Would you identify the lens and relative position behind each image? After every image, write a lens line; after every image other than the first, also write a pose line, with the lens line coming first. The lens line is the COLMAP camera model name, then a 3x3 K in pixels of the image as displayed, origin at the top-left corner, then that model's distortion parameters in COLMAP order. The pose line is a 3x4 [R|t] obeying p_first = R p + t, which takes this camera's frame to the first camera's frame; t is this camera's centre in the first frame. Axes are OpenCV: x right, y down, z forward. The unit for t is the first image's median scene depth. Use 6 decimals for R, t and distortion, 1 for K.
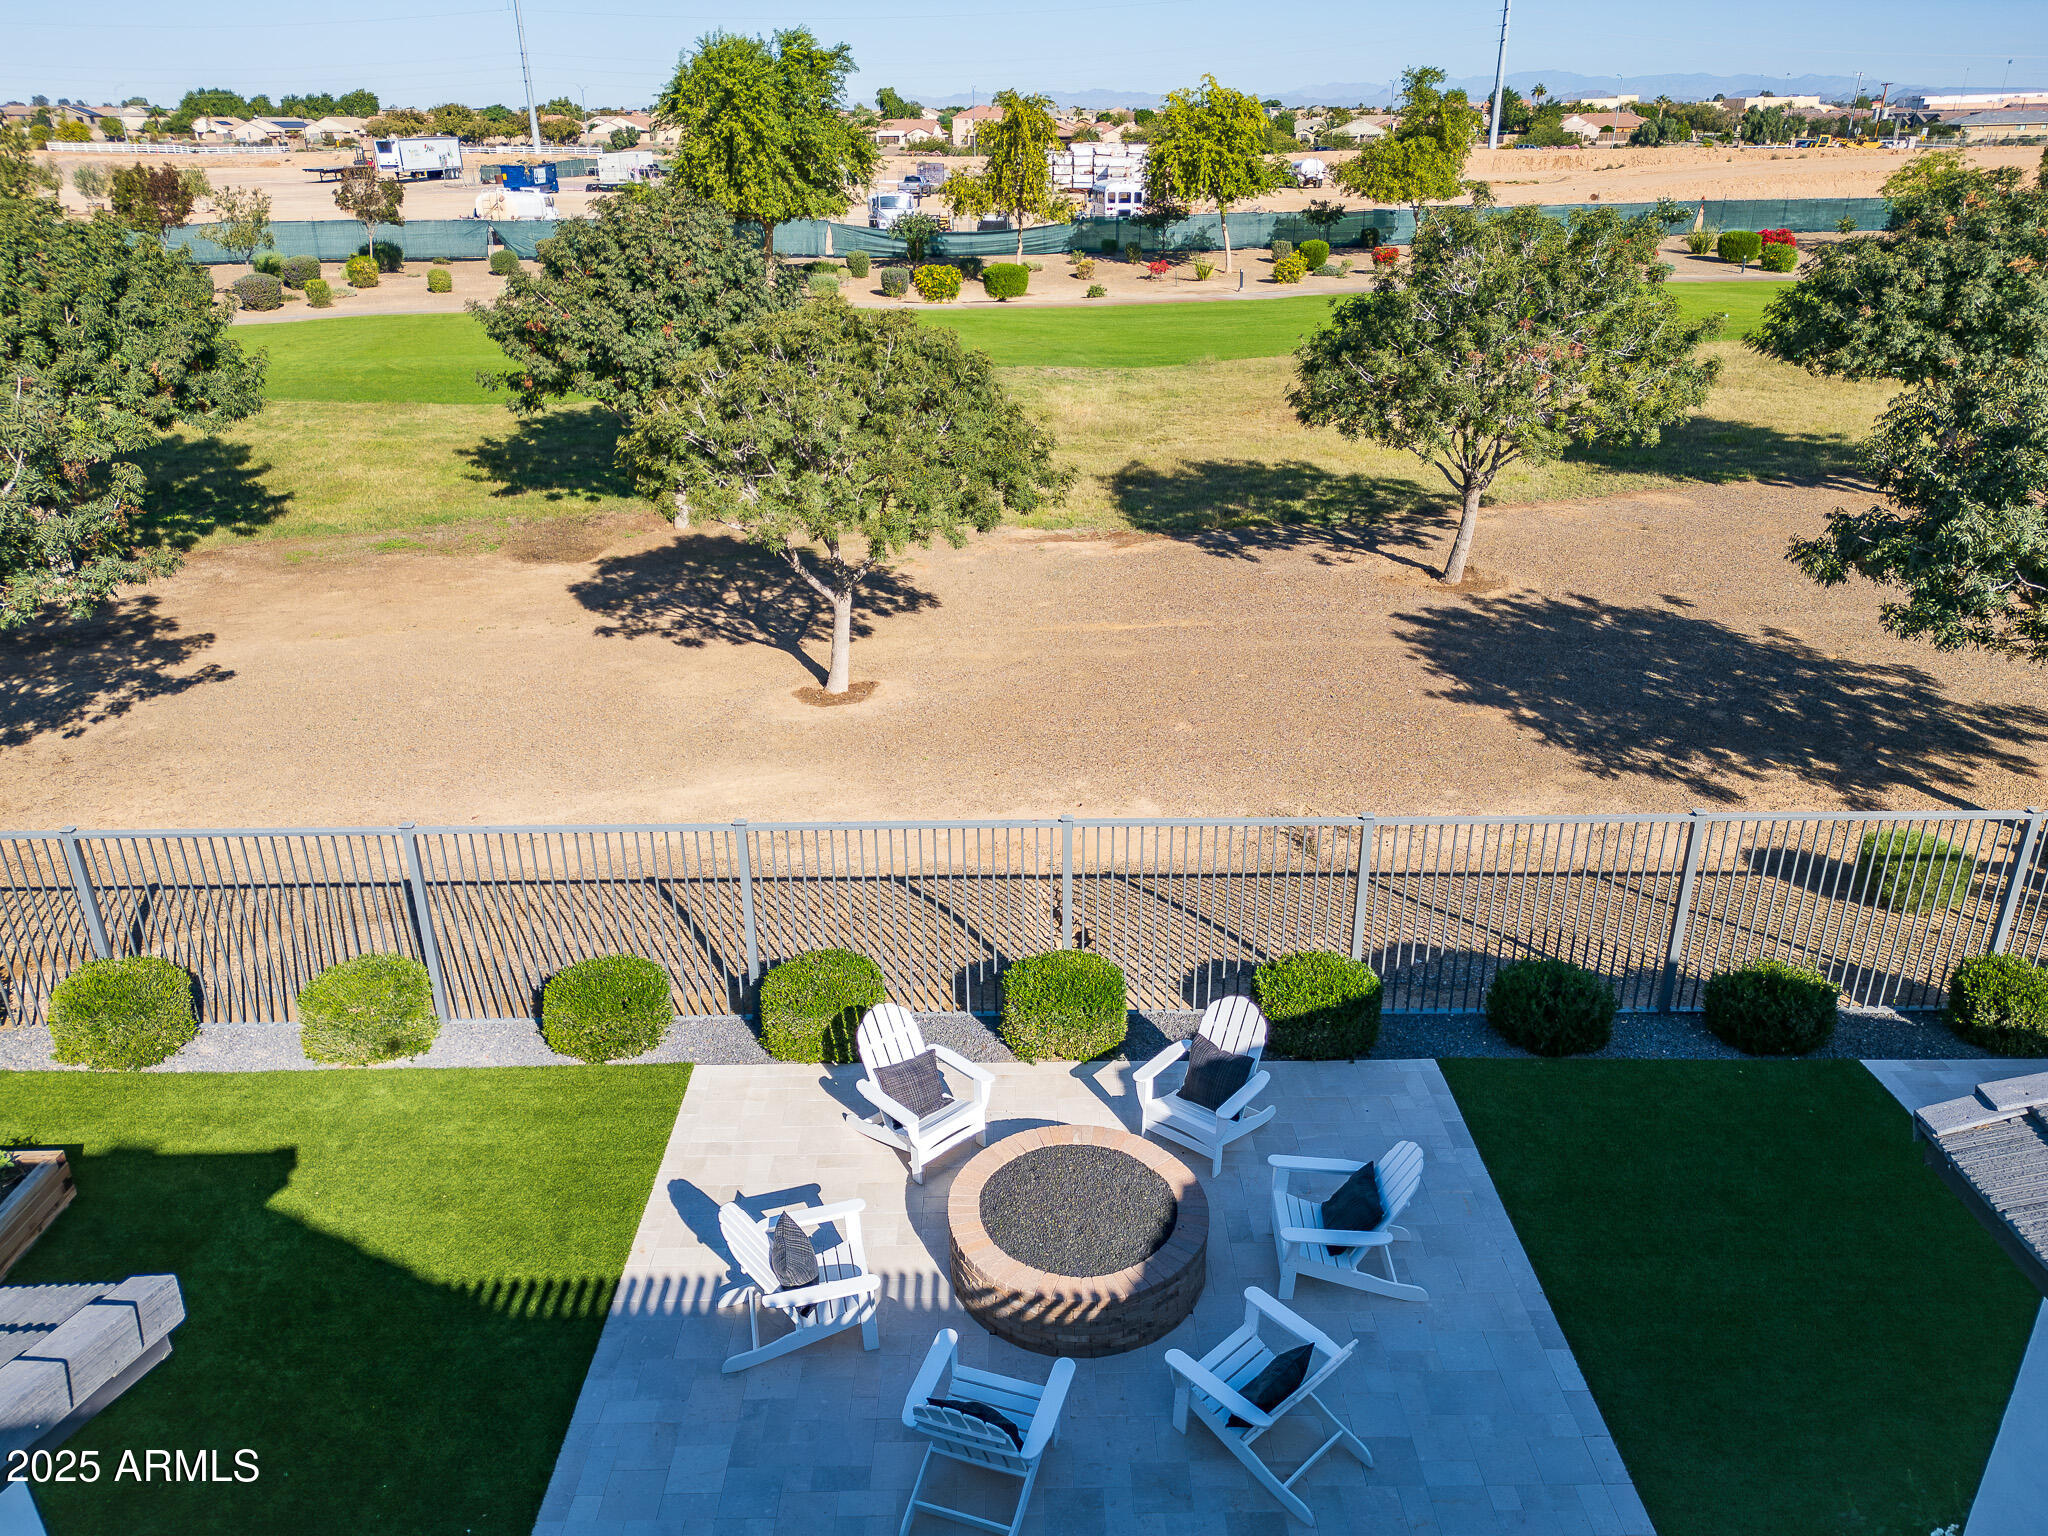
lens RADIAL K [[1441.5, 0, 1024.0], [0, 1441.5, 768.0], [0, 0, 1]] dist [0.076800, -0.078368]
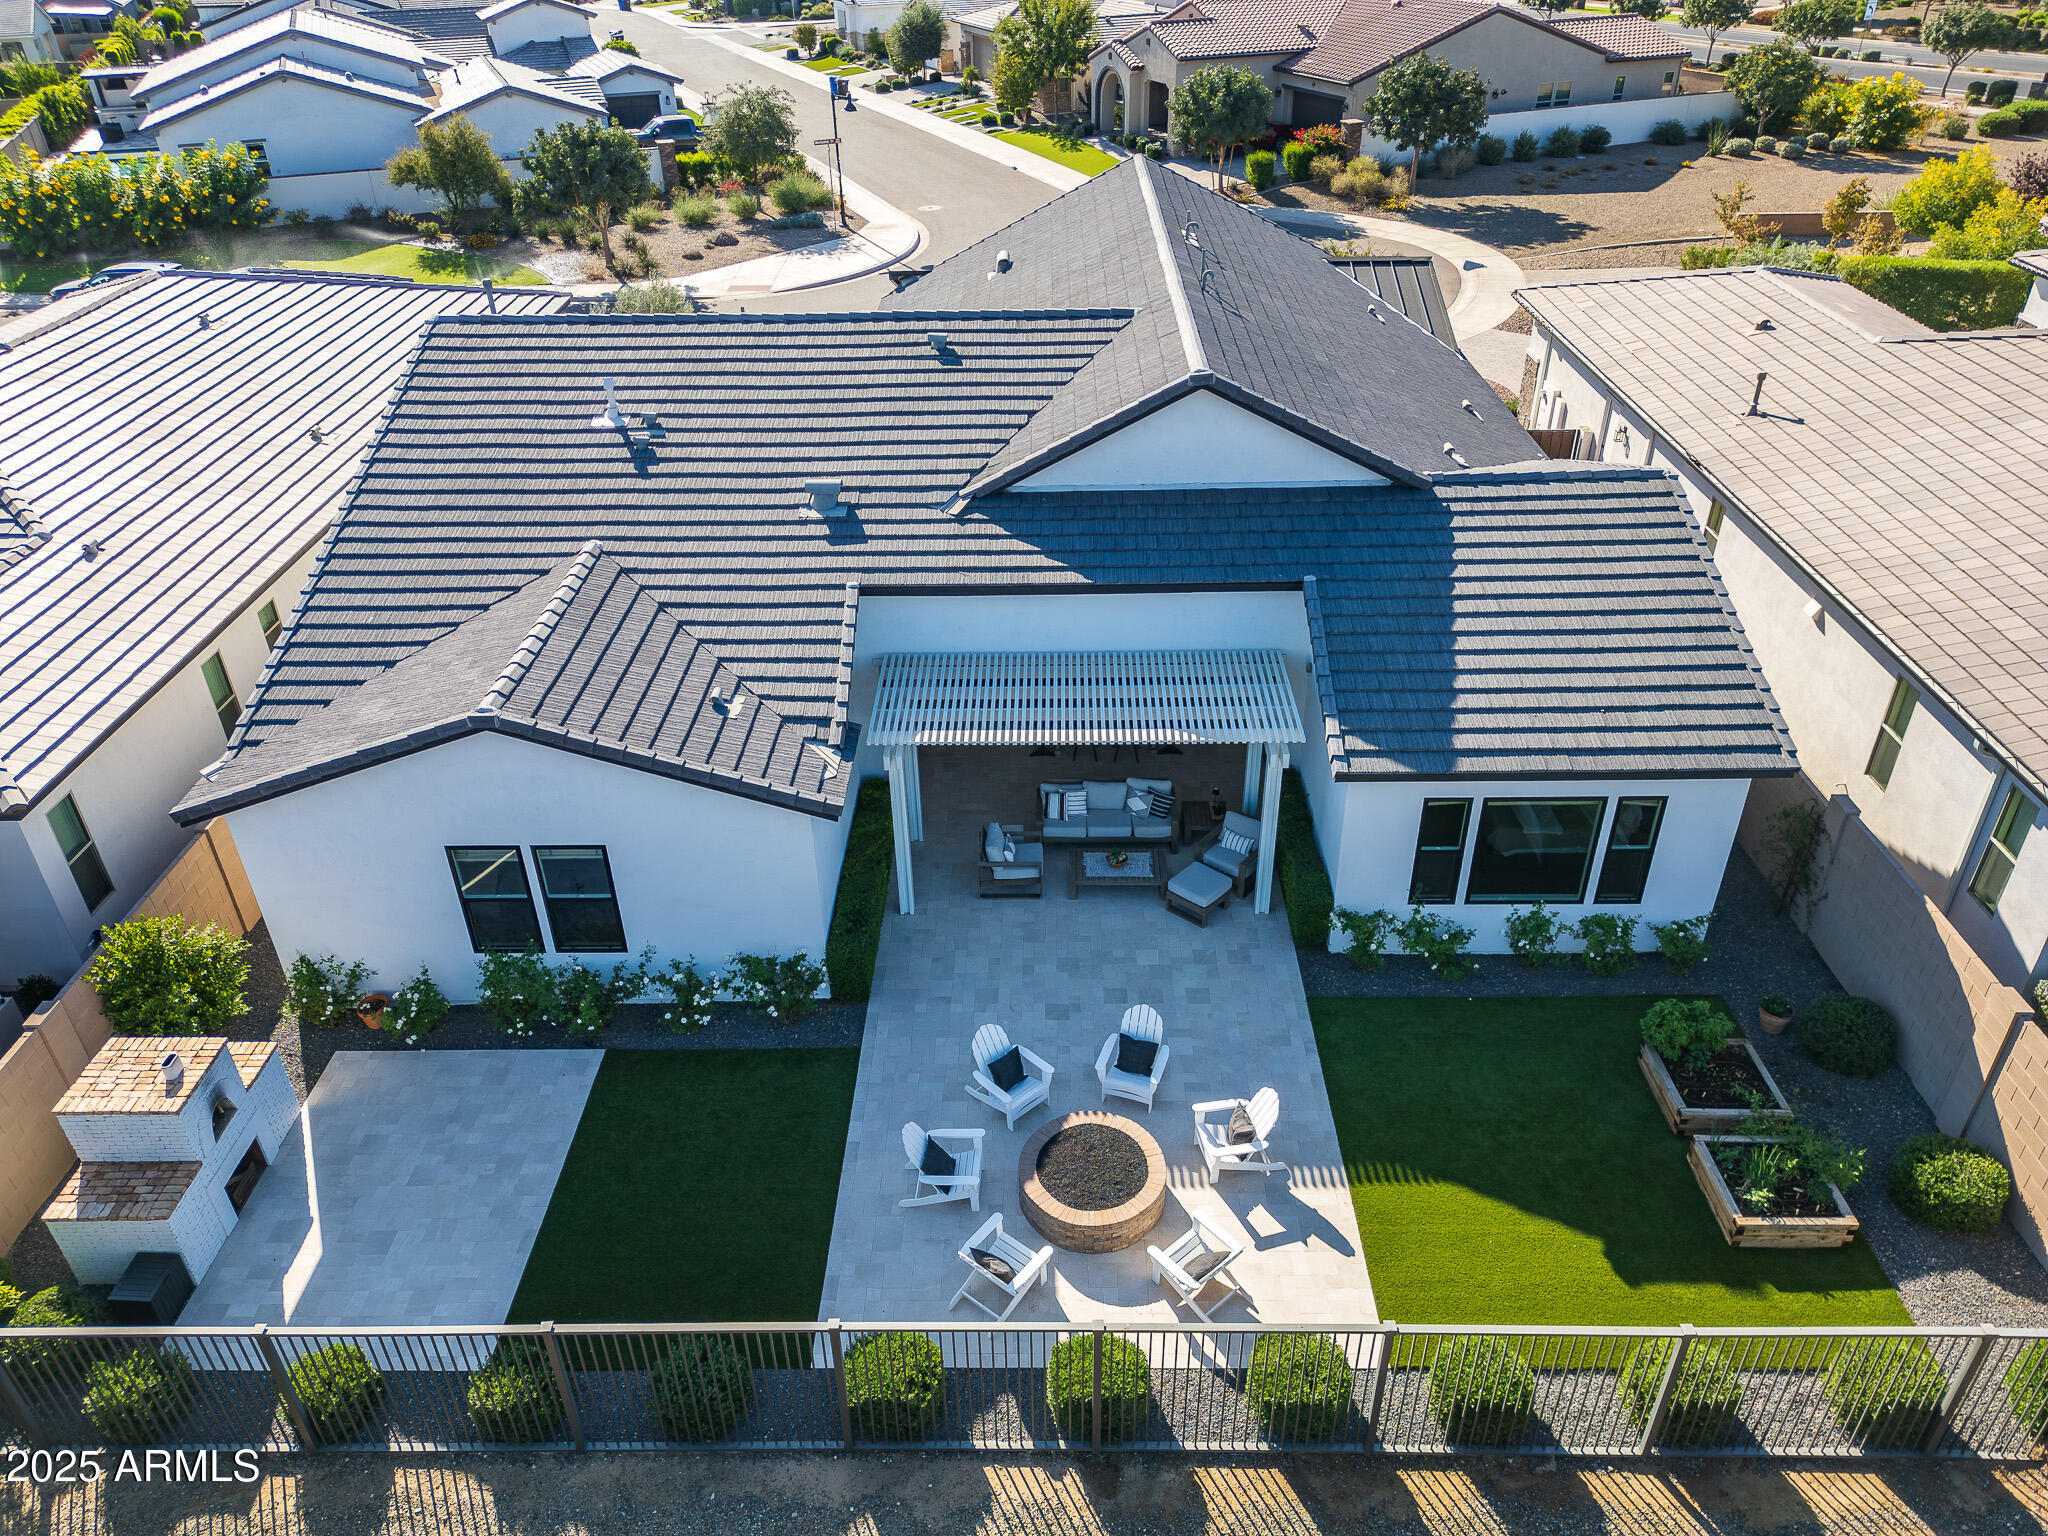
lens RADIAL K [[1441.5, 0, 1024.0], [0, 1441.5, 768.0], [0, 0, 1]] dist [0.076800, -0.078368]
pose [[-0.999415, 0.008126, 0.033211, 0.022713], [0.032063, 0.560039, 0.827846, -0.563376], [-0.011872, 0.828427, -0.559972, 0.624137]]
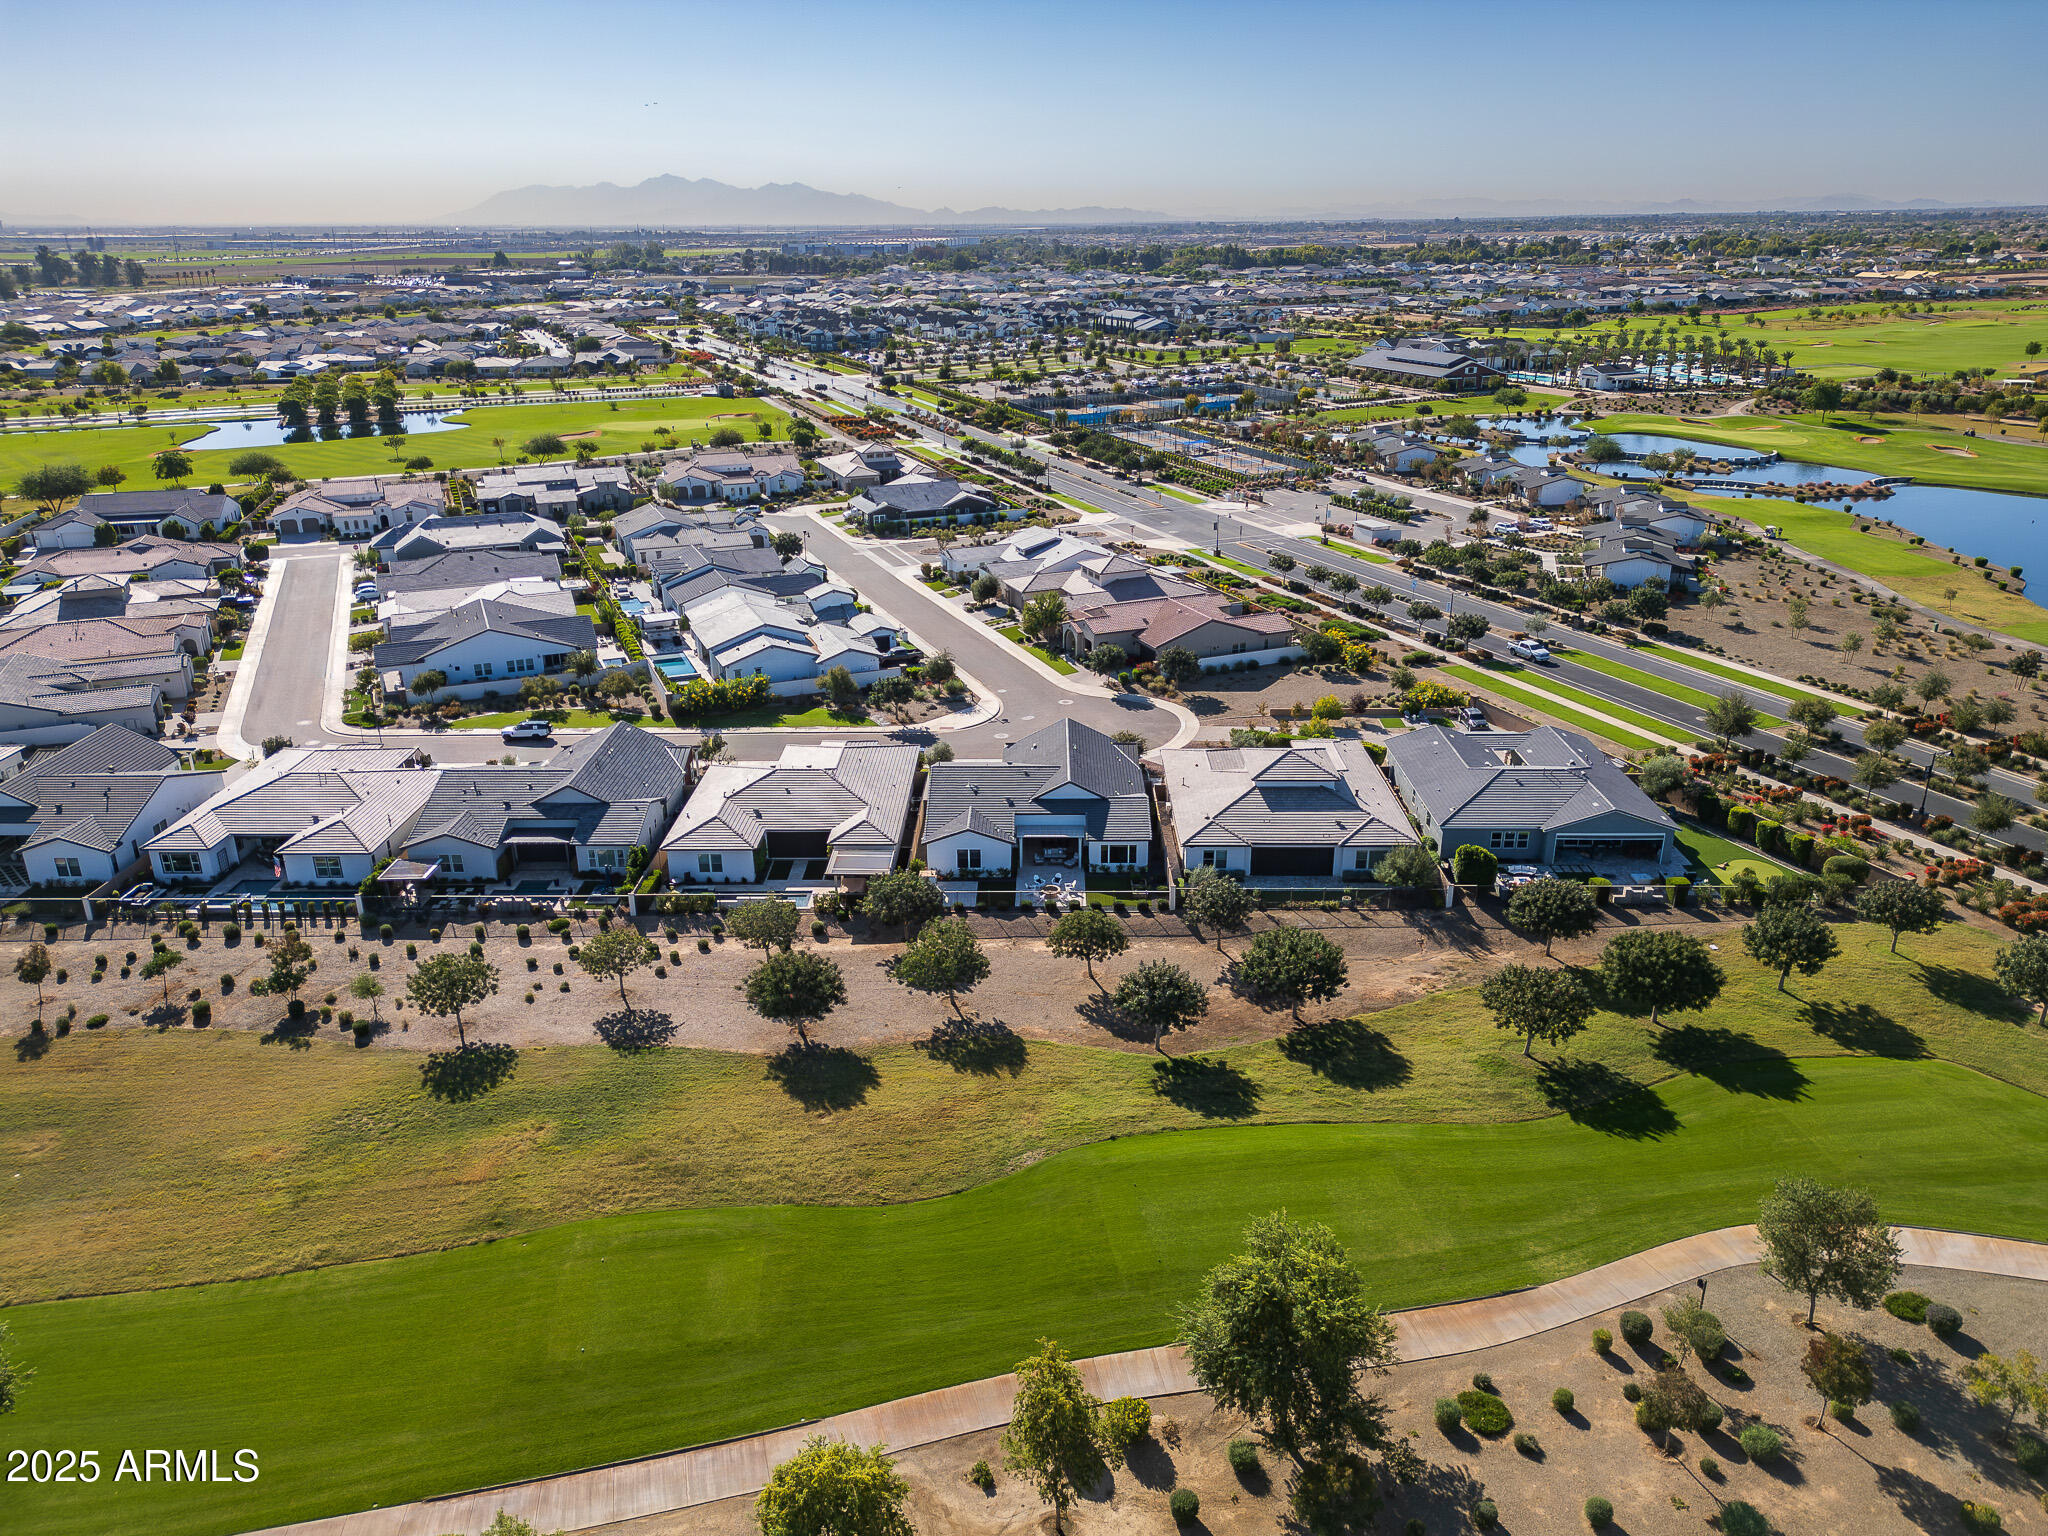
lens RADIAL K [[1442.9, 0, 1024.4], [0, 1442.9, 772.2], [0, 0, 1]] dist [0.071815, -0.073086]
pose [[-0.999592, 0.005397, 0.028065, -0.039459], [0.023621, 0.708803, 0.705011, -3.790589], [-0.016088, 0.705386, -0.708641, 3.733383]]
